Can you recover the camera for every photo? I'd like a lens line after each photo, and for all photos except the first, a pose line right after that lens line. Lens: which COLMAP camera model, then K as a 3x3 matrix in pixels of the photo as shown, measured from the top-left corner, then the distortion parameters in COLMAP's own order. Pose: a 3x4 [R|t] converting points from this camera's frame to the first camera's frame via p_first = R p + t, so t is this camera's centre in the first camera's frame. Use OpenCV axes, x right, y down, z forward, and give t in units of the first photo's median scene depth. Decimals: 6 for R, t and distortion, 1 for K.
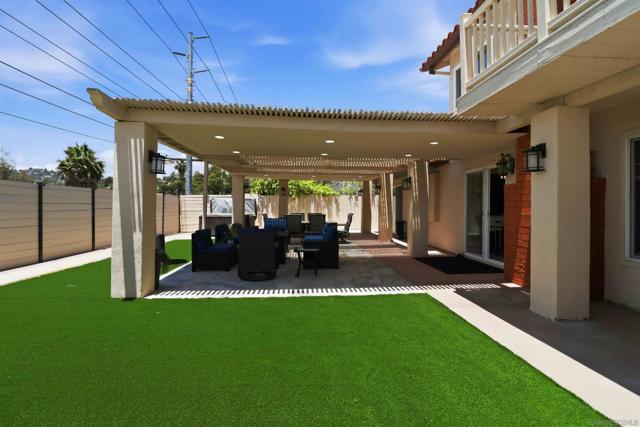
lens RADIAL K [[307.0, 0, 321.7], [0, 307.0, 204.0], [0, 0, 1]] dist [-0.002312, -0.000355]
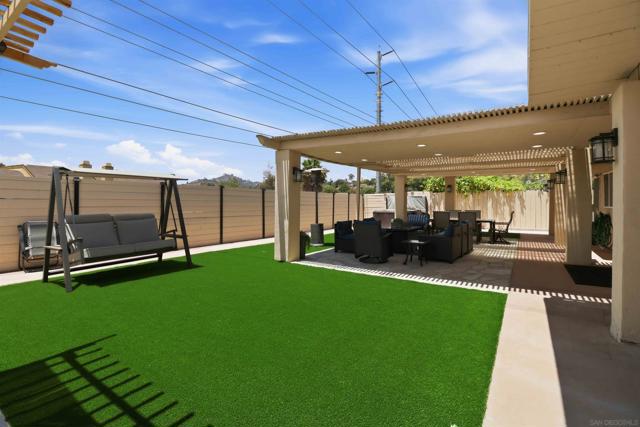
lens RADIAL K [[300.7, 0, 321.2], [0, 300.7, 204.1], [0, 0, 1]] dist [-0.015823, -0.000510]
pose [[0.785564, 0.002052, -0.618777, 0.293491], [0.004742, 0.999945, 0.009336, -0.001556], [0.618763, -0.010268, 0.785511, -0.058688]]
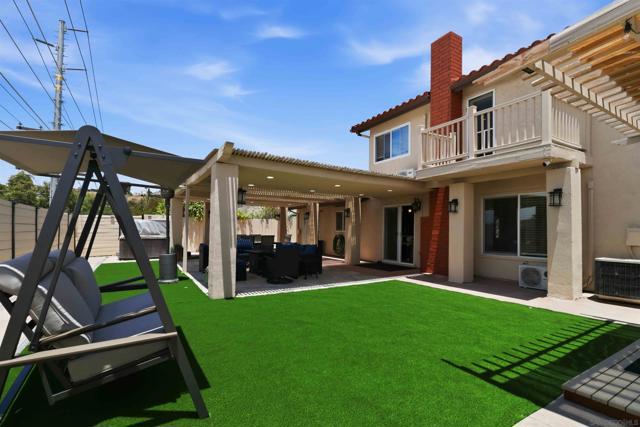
lens RADIAL K [[307.5, 0, 322.4], [0, 307.5, 224.9], [0, 0, 1]] dist [-0.004733, -0.000903]
pose [[0.887401, 0.010645, 0.460874, -0.517872], [-0.008503, 0.999941, -0.006722, -0.000410], [-0.460919, 0.002046, 0.887440, -0.212755]]
